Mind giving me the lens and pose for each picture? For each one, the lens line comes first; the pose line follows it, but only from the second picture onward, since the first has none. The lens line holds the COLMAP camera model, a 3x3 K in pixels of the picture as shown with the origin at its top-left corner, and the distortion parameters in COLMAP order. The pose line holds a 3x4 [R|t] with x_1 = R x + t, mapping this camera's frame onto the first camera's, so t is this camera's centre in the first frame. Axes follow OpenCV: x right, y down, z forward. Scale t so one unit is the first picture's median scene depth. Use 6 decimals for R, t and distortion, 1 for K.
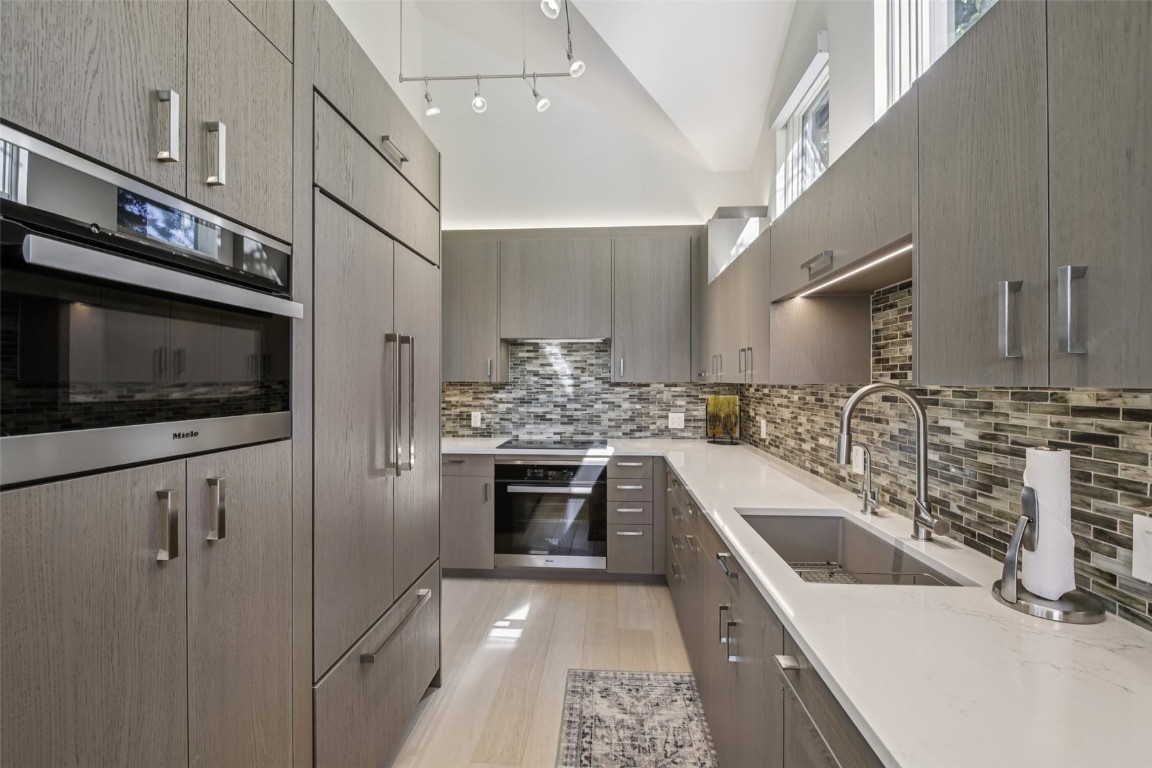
lens RADIAL K [[502.3, 0, 572.4], [0, 502.3, 381.0], [0, 0, 1]] dist [-0.004900, -0.001175]
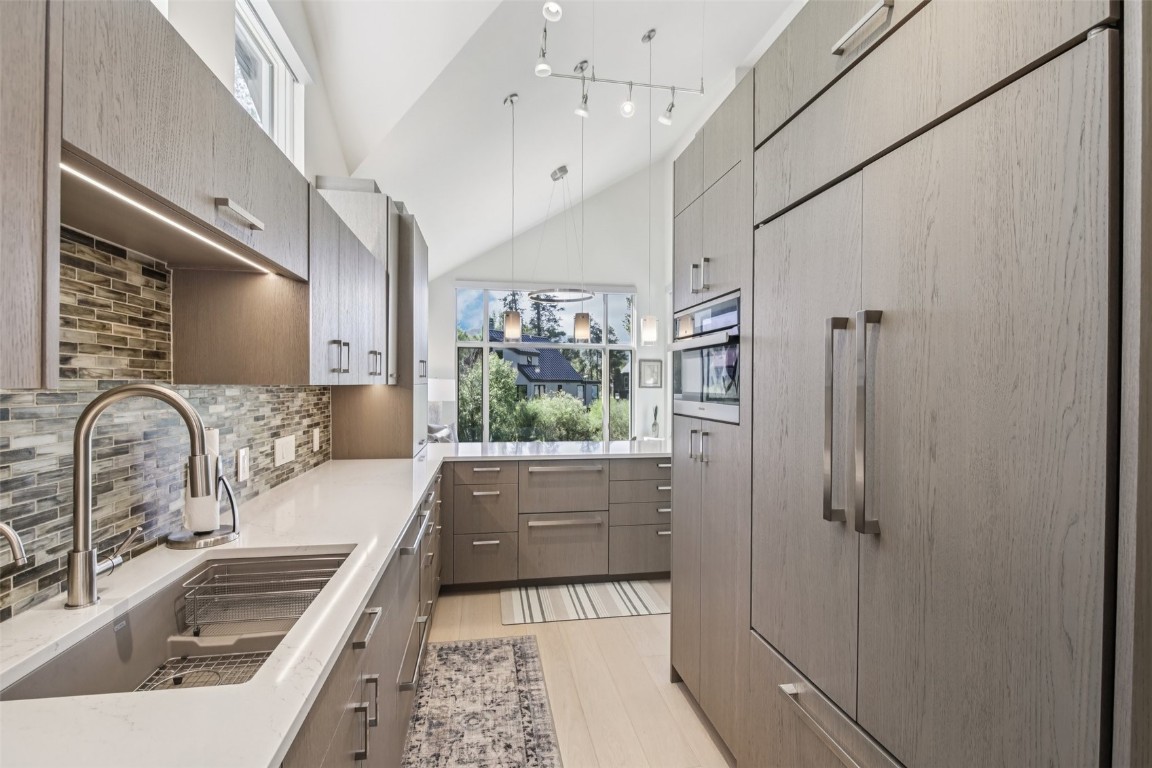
lens RADIAL K [[502.3, 0, 572.4], [0, 502.3, 381.0], [0, 0, 1]] dist [-0.004900, -0.001175]
pose [[-0.969657, -0.006864, -0.244373, 0.075441], [-0.005466, 0.999965, -0.006397, 0.000466], [0.244408, -0.004867, -0.969660, 0.692455]]
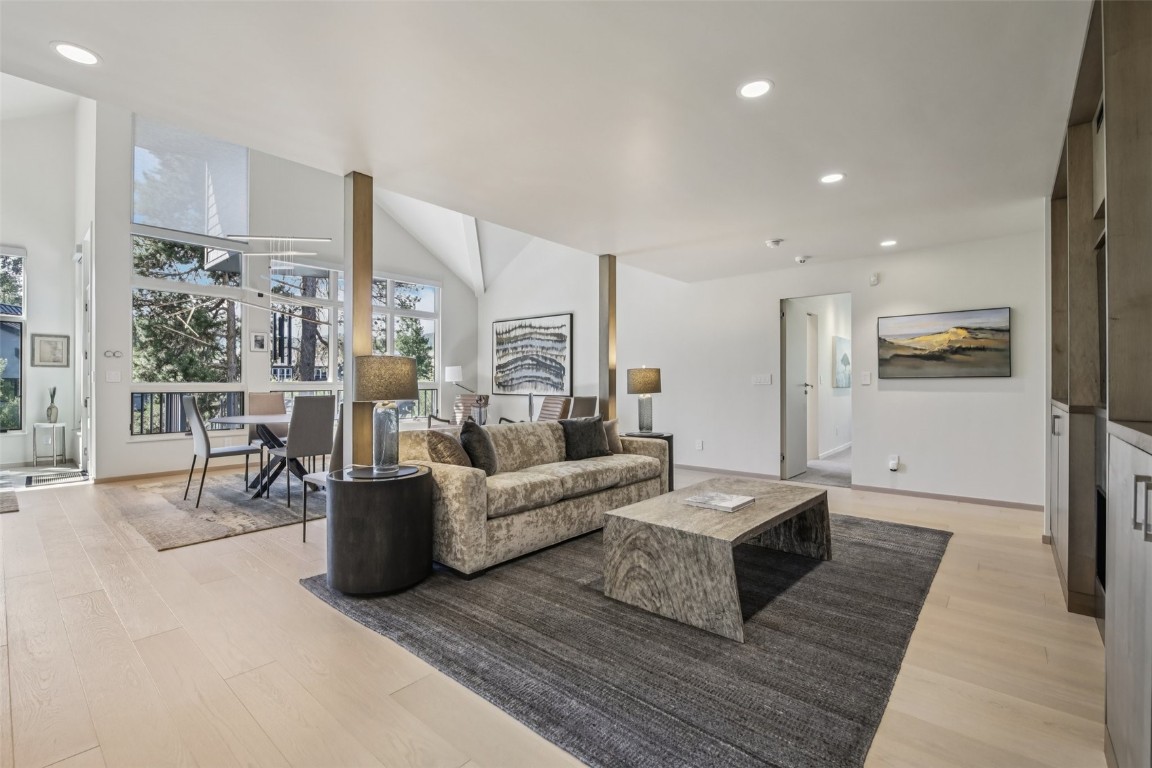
lens RADIAL K [[502.3, 0, 572.4], [0, 502.3, 381.0], [0, 0, 1]] dist [-0.004900, -0.001175]
pose [[-0.603944, -0.005266, -0.797010, -0.402965], [-0.001844, 0.999985, -0.005210, 0.065147], [0.797025, -0.001677, -0.603944, 1.315480]]
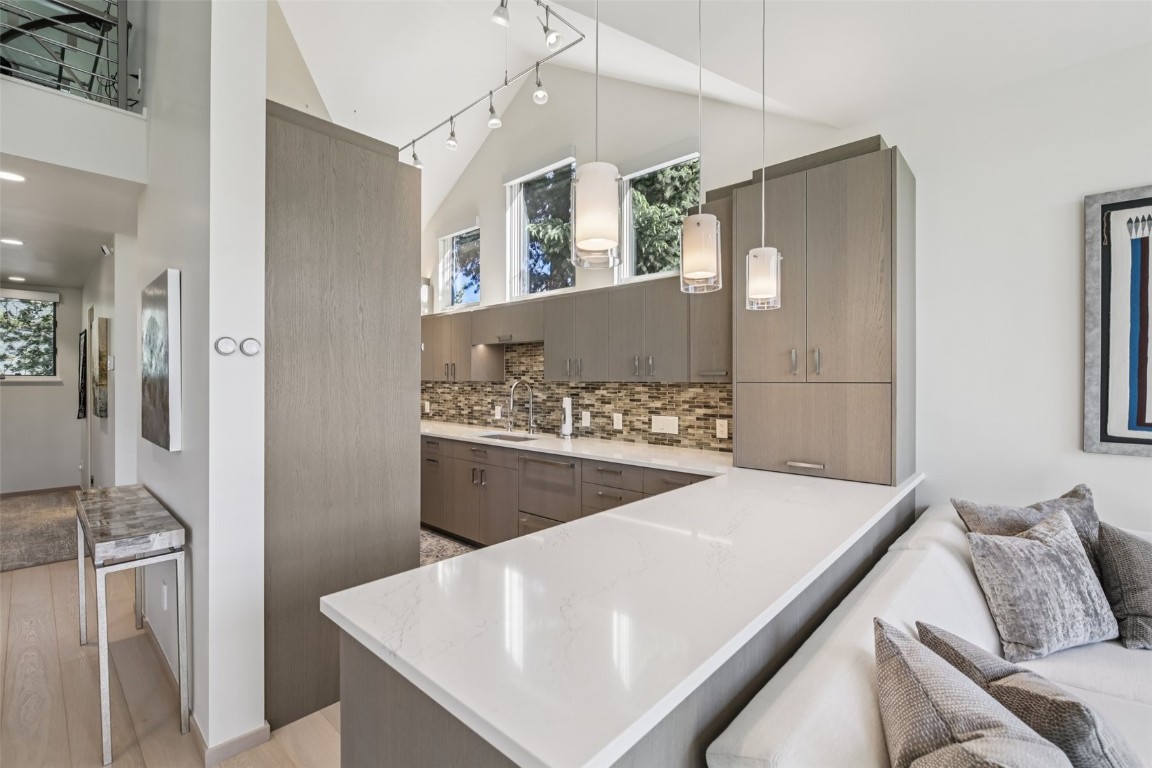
lens RADIAL K [[502.3, 0, 572.4], [0, 502.3, 381.0], [0, 0, 1]] dist [-0.004900, -0.001175]
pose [[0.621128, -0.001189, 0.783708, -0.547476], [-0.002555, 0.999990, 0.003542, -0.001596], [-0.783705, -0.004202, 0.621119, -0.382337]]
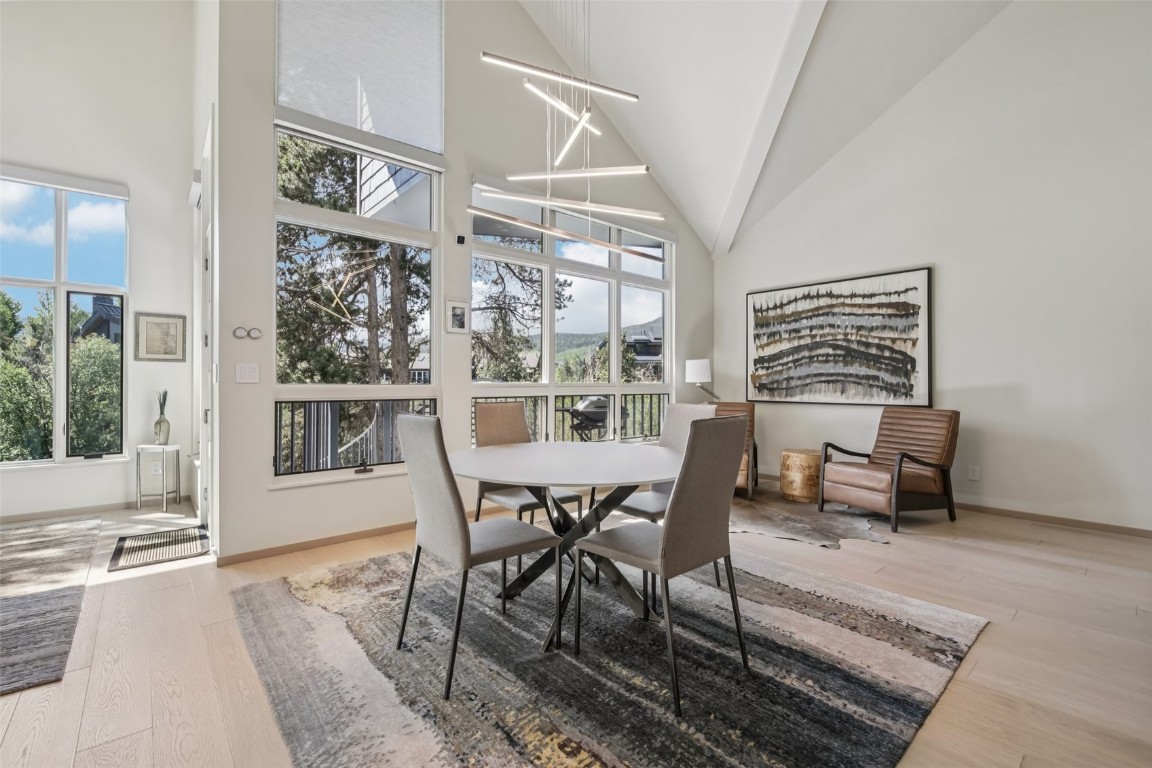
lens RADIAL K [[502.3, 0, 572.4], [0, 502.3, 381.0], [0, 0, 1]] dist [-0.004900, -0.001175]
pose [[-0.717044, -0.006783, -0.696995, -0.558164], [-0.001368, 0.999964, -0.008325, 0.065456], [0.697027, -0.005016, -0.717028, 0.376074]]
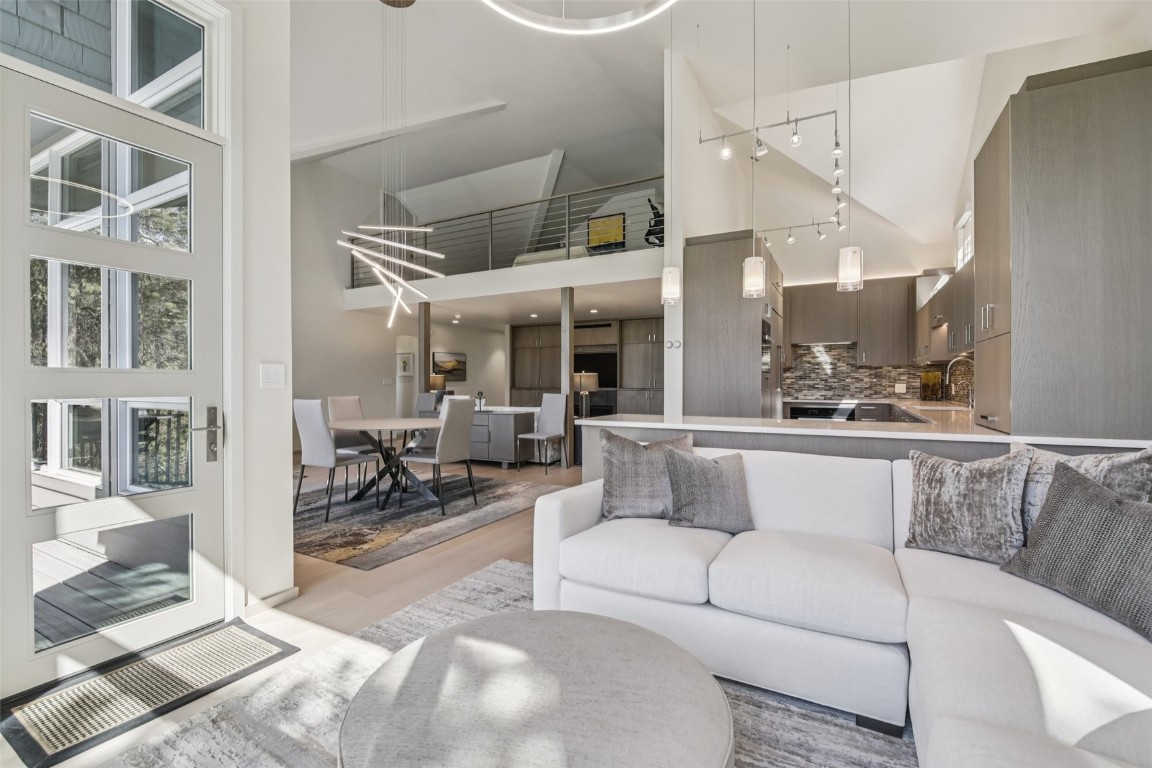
lens RADIAL K [[502.3, 0, 572.4], [0, 502.3, 381.0], [0, 0, 1]] dist [-0.004900, -0.001175]
pose [[0.907932, -0.001375, -0.419114, -0.090567], [0.000707, 0.999998, -0.001750, 0.055817], [0.419116, 0.001293, 0.907932, -1.005921]]
